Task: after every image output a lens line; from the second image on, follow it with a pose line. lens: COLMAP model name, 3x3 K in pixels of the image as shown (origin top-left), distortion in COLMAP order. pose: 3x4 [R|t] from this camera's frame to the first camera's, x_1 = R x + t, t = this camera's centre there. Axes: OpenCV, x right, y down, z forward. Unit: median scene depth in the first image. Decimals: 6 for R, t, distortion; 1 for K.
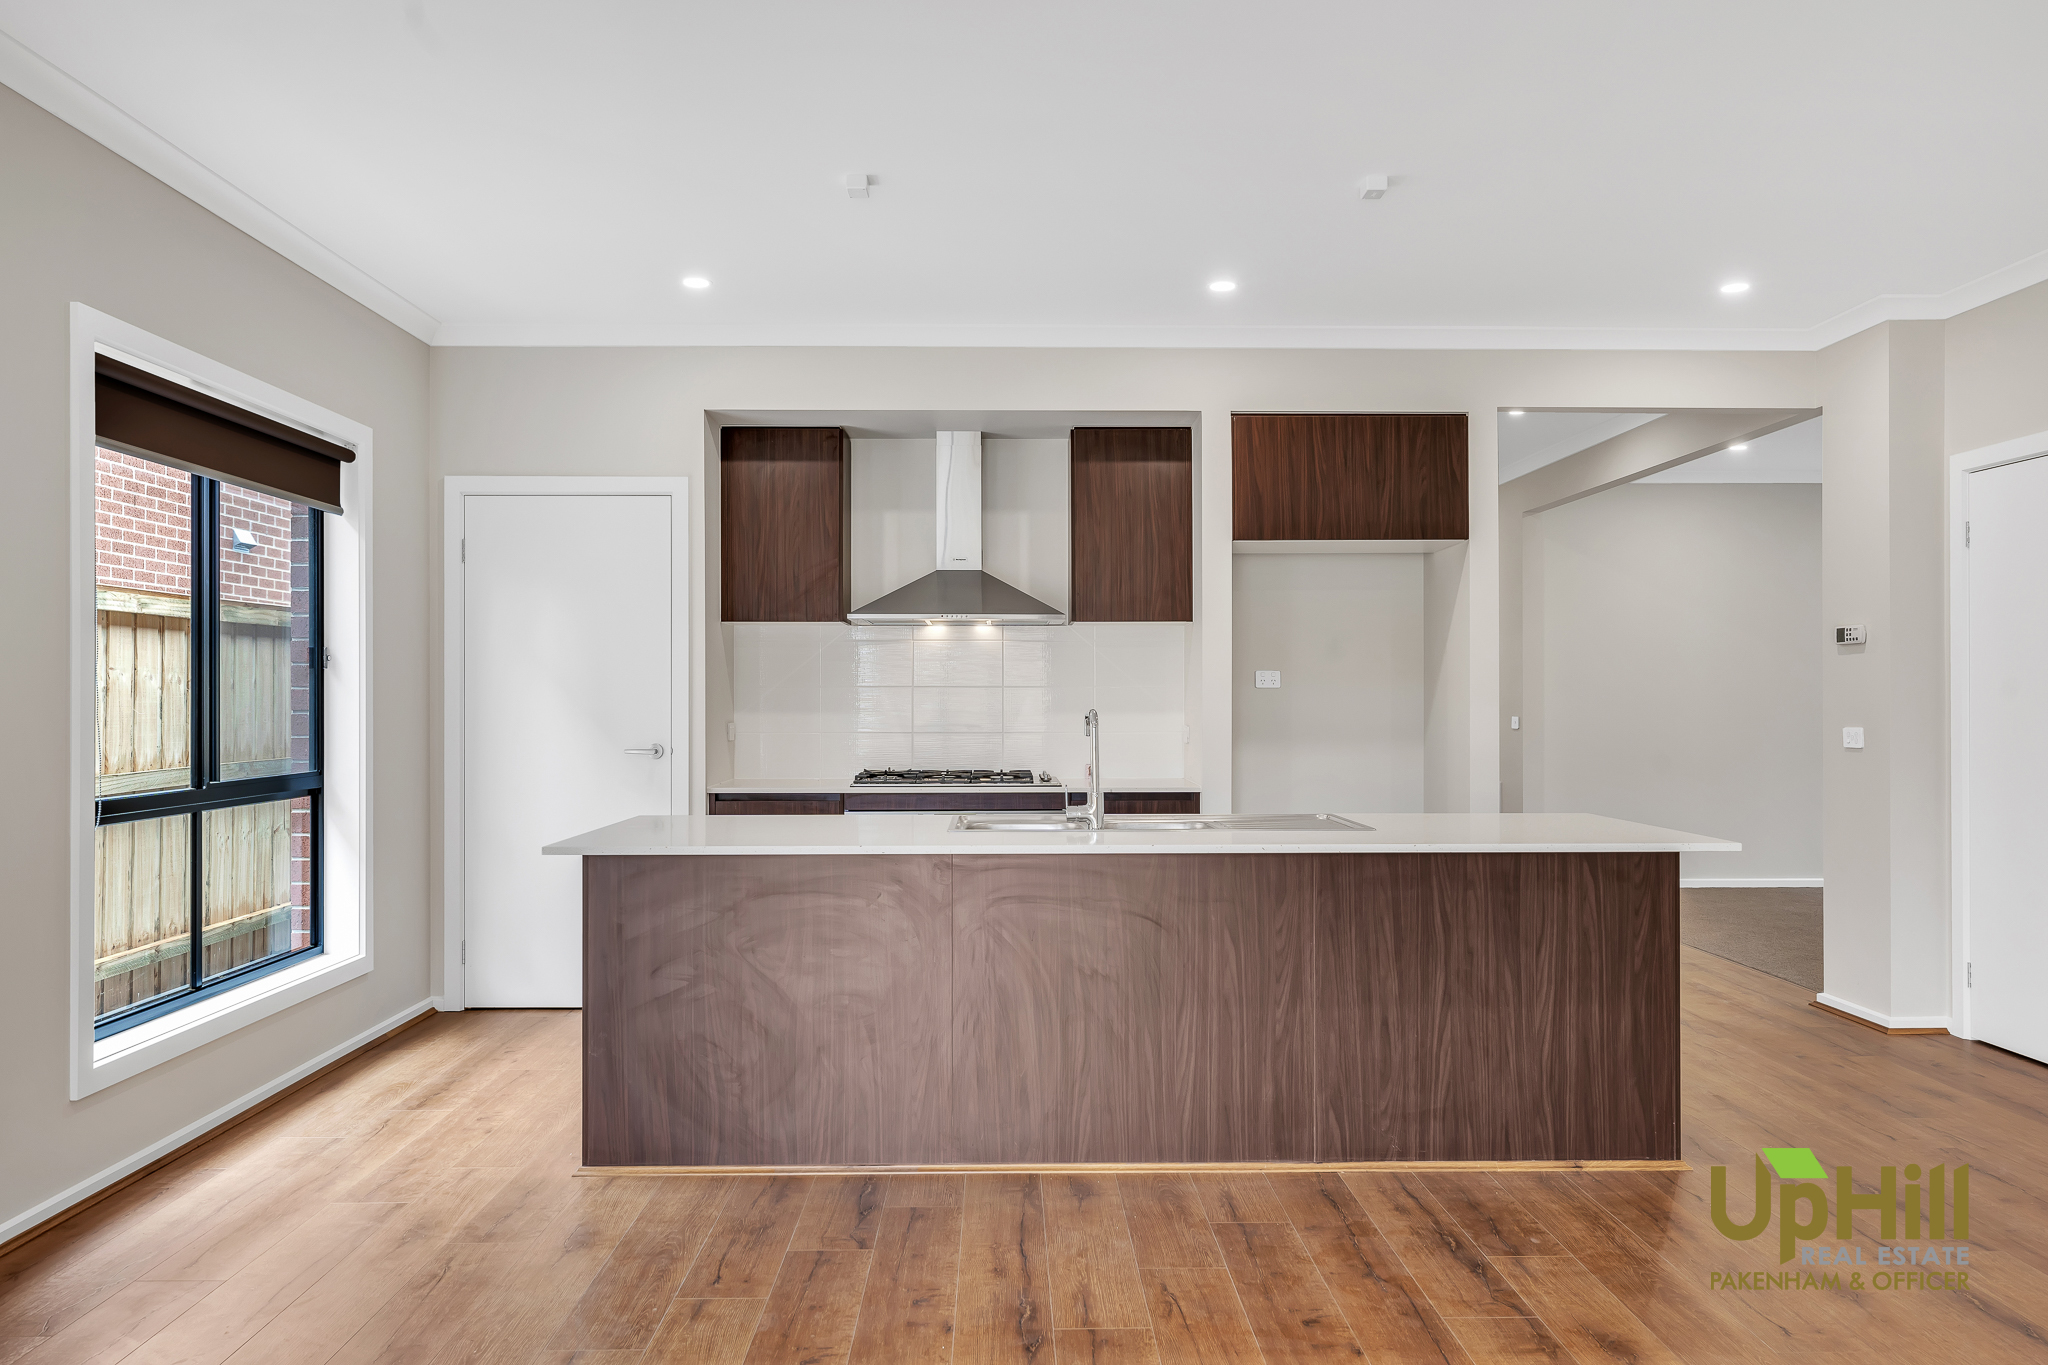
lens RADIAL K [[1461.7, 0, 1013.4], [0, 1461.7, 682.8], [0, 0, 1]] dist [-0.007698, -0.002147]
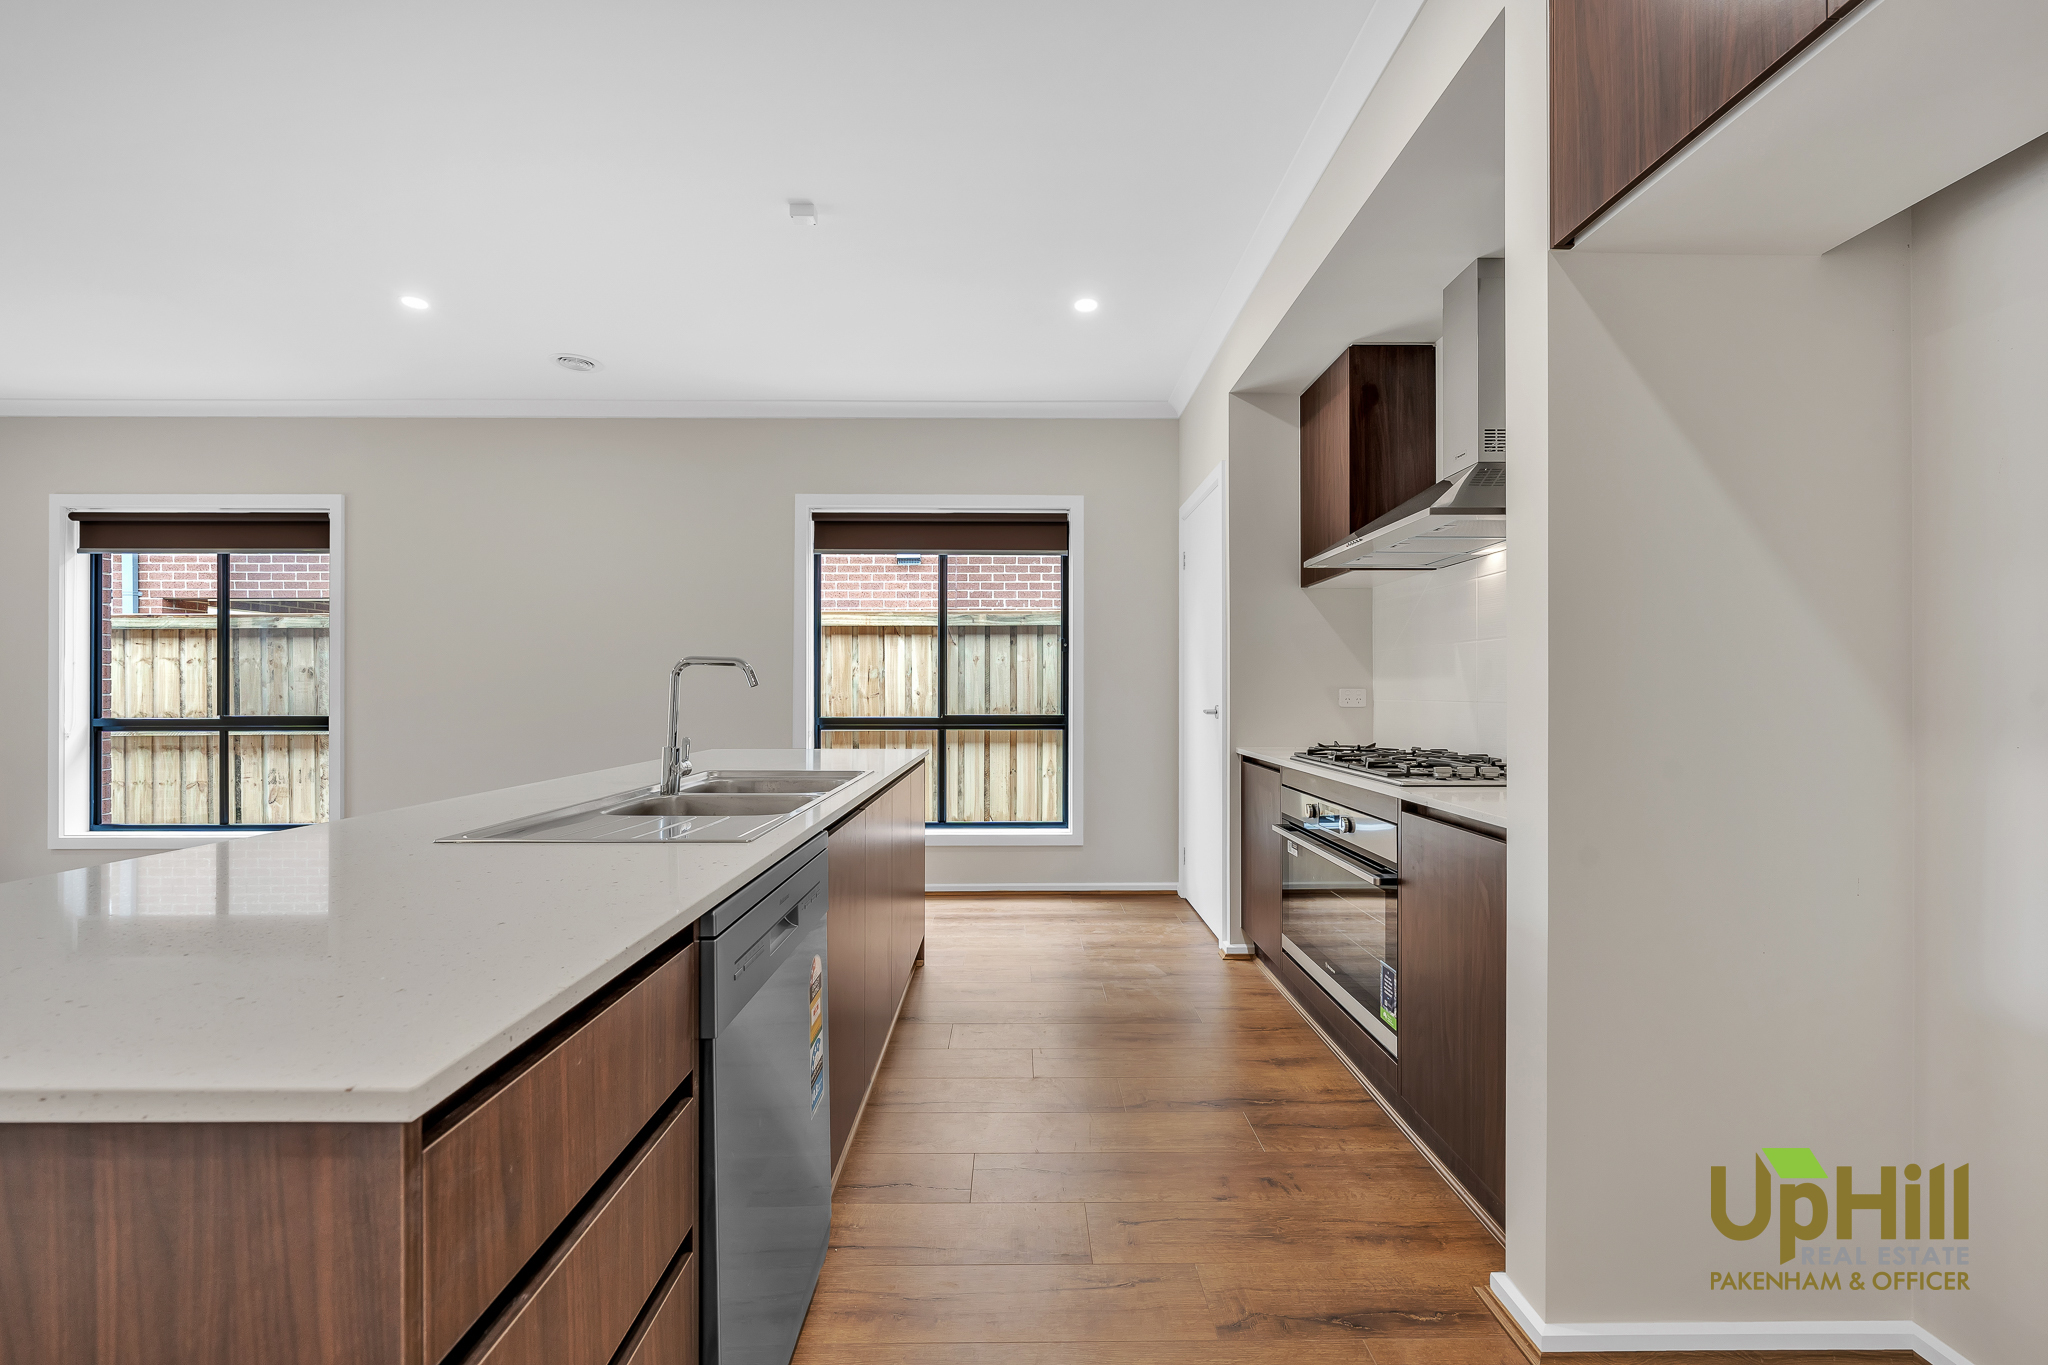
lens RADIAL K [[993.1, 0, 1032.0], [0, 993.1, 684.1], [0, 0, 1]] dist [0.002111, 0.000212]
pose [[-0.018013, 0.016436, -0.999703, 0.731502], [0.012057, 0.999796, 0.016221, 0.009121], [0.999765, -0.011761, -0.018207, 1.139790]]
